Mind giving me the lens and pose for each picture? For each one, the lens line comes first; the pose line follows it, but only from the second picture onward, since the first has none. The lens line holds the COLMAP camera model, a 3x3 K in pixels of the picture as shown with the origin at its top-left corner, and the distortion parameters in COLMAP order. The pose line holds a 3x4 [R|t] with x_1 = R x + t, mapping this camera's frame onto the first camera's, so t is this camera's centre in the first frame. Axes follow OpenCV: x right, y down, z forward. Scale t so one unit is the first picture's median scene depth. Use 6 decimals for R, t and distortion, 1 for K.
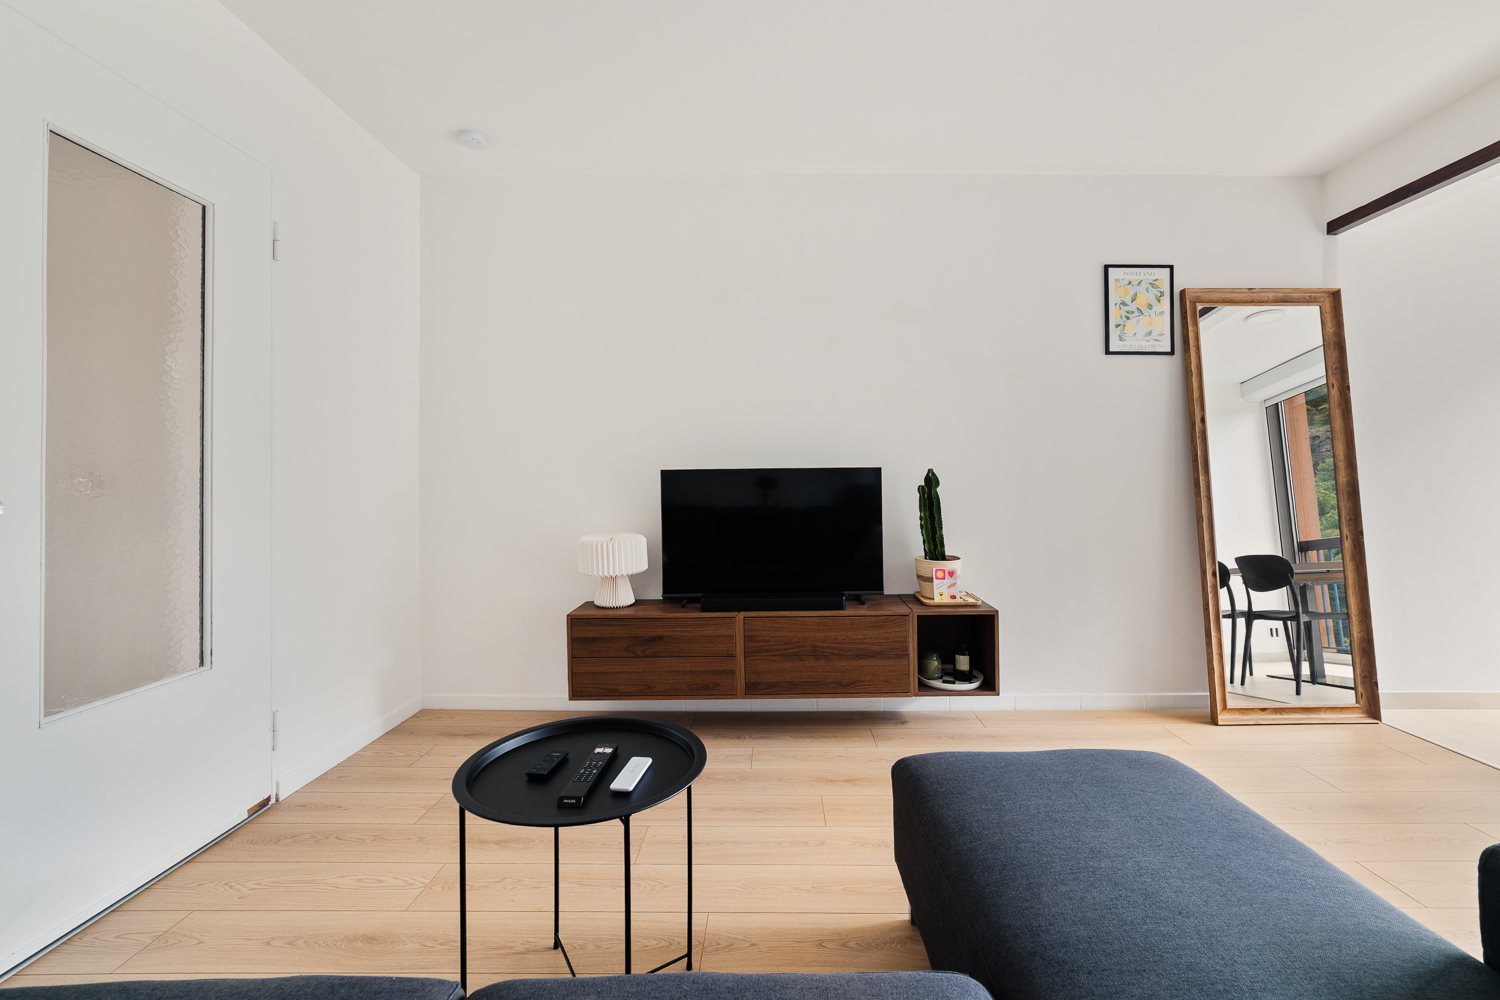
lens RADIAL K [[638.0, 0, 752.9], [0, 638.0, 487.6], [0, 0, 1]] dist [-0.017814, 0.000154]
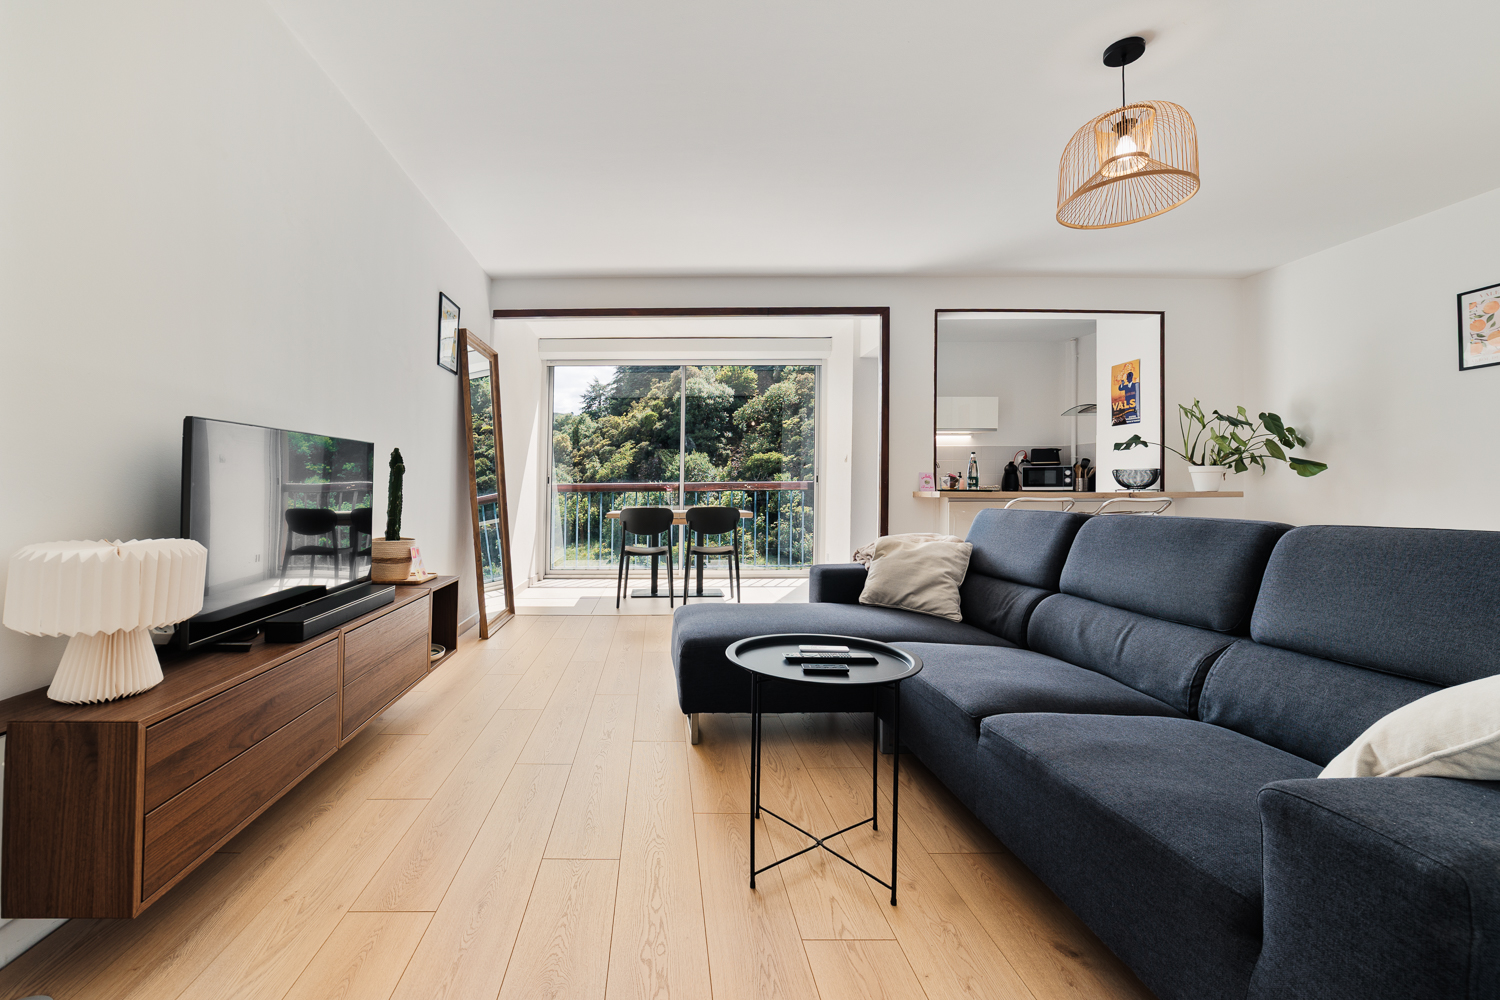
lens RADIAL K [[598.0, 0, 748.5], [0, 598.0, 481.2], [0, 0, 1]] dist [0.001013, 0.000199]
pose [[-0.127874, 0.012622, 0.991710, -0.758294], [-0.002007, 0.999914, -0.012985, 0.035093], [-0.991788, -0.003650, -0.127838, 0.625802]]
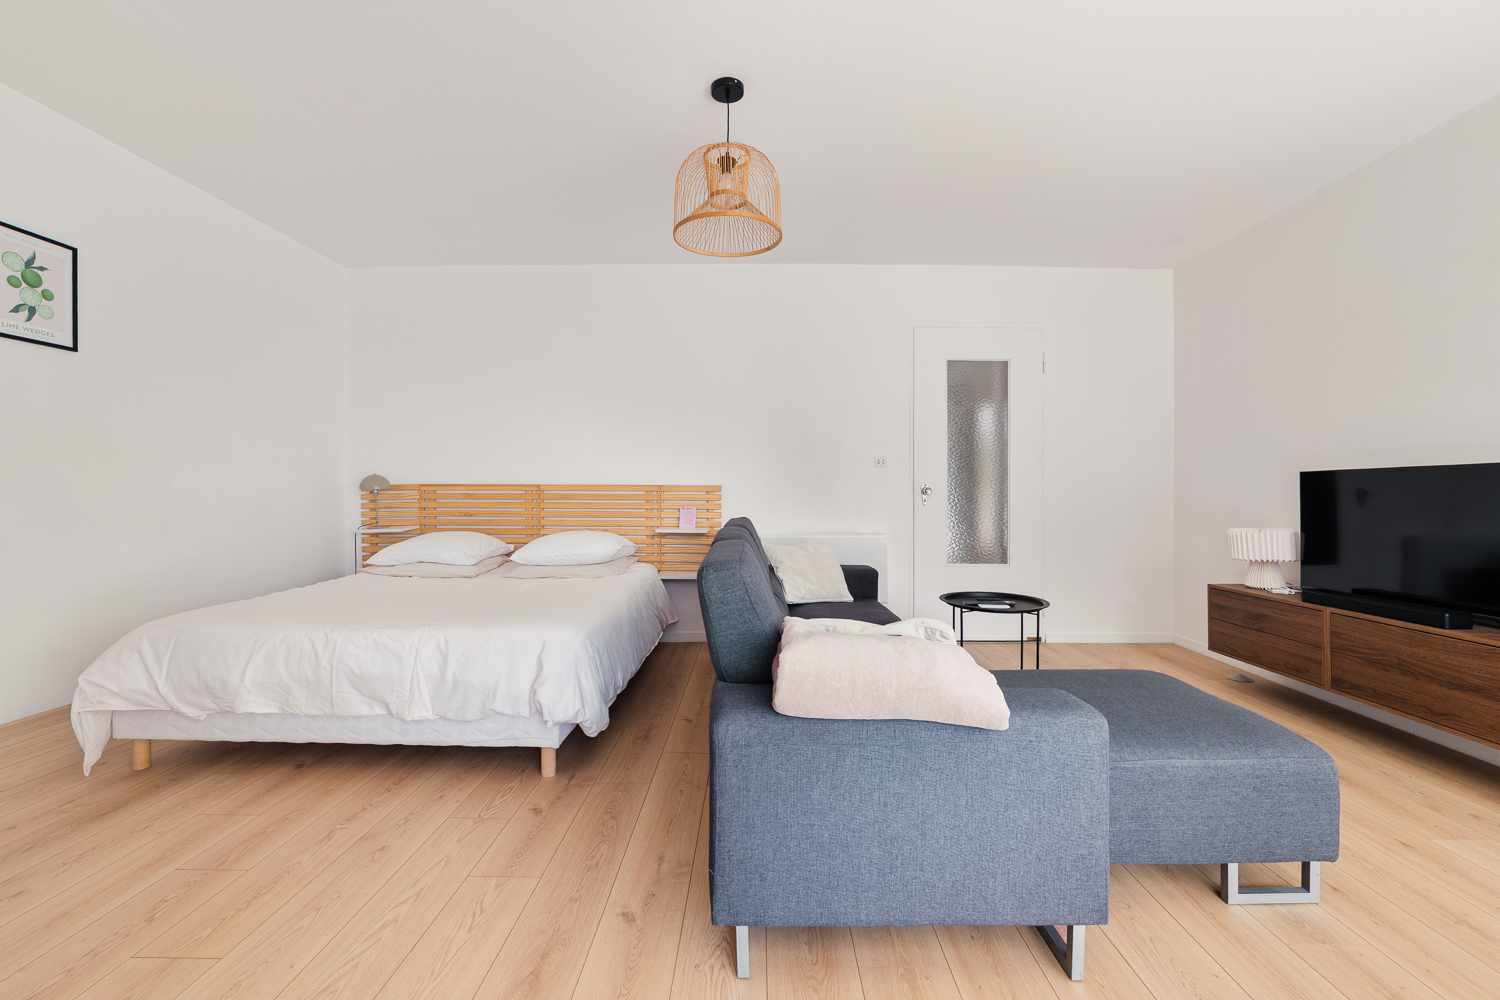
lens RADIAL K [[638.0, 0, 752.9], [0, 638.0, 487.6], [0, 0, 1]] dist [-0.017814, 0.000154]
pose [[-0.006614, -0.000572, -0.999978, 1.010131], [-0.001711, 0.999998, -0.000561, 0.002685], [0.999977, 0.001707, -0.006615, 0.069189]]
